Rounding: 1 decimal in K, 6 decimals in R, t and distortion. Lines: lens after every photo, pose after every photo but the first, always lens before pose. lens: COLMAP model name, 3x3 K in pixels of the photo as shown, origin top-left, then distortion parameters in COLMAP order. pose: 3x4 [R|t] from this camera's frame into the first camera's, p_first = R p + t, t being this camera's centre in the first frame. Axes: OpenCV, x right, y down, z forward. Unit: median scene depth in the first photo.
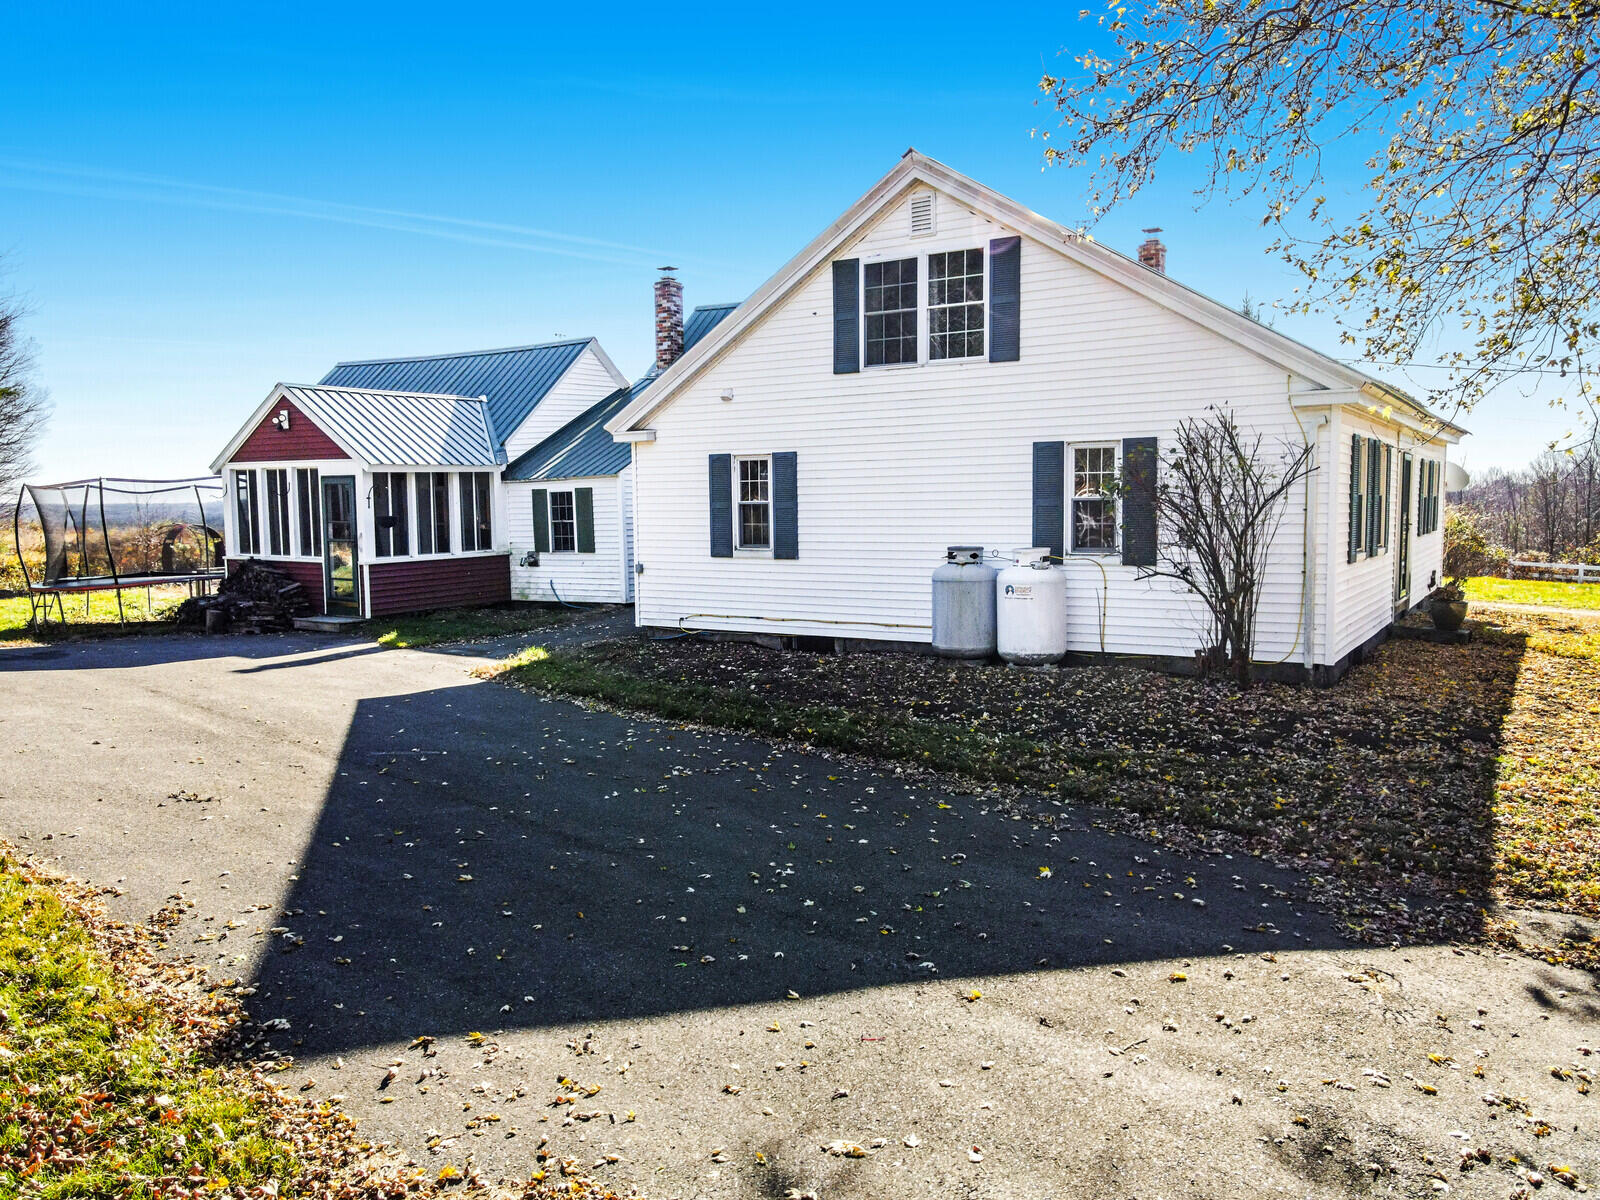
lens RADIAL K [[1161.2, 0, 797.5], [0, 1161.2, 598.3], [0, 0, 1]] dist [0.000163, 0.001644]
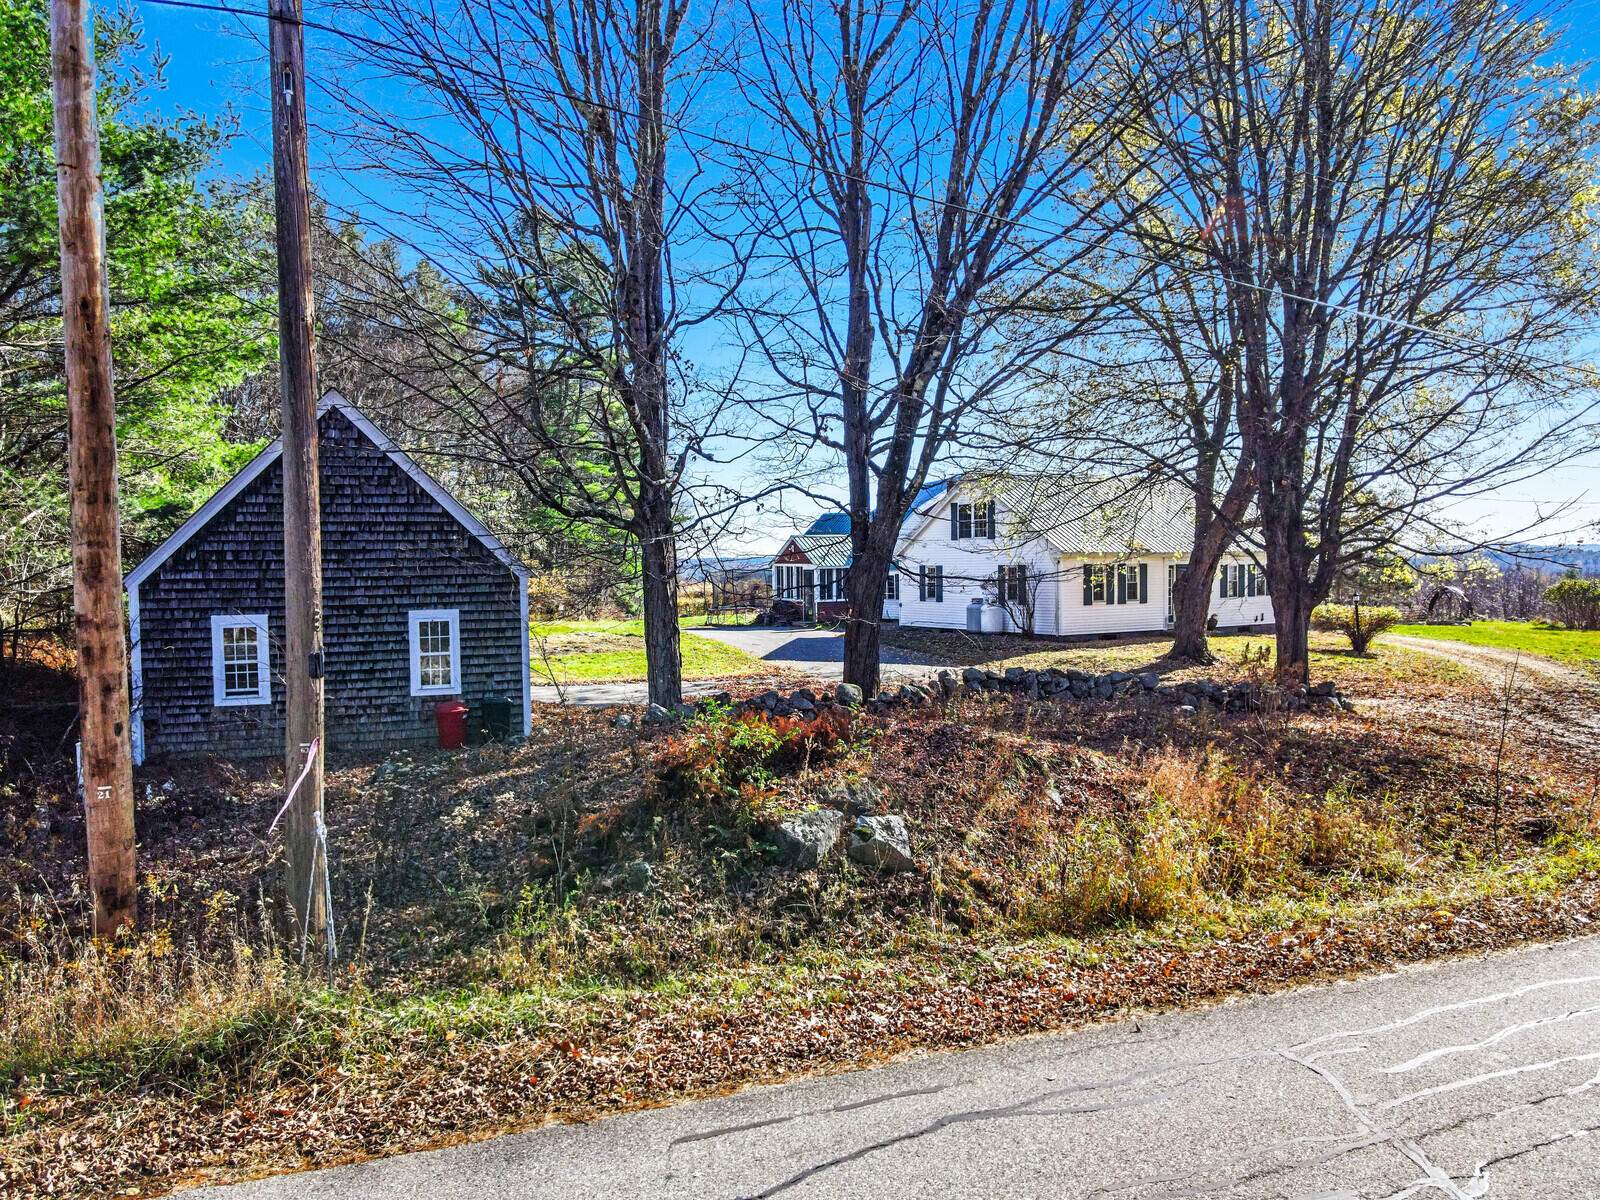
lens RADIAL K [[1161.2, 0, 796.2], [0, 1161.2, 596.1], [0, 0, 1]] dist [0.000163, 0.001644]
pose [[0.889899, 0.029605, -0.455195, 0.956450], [-0.059205, 0.996947, -0.050905, 0.113141], [0.452298, 0.072250, 0.888935, -1.664358]]
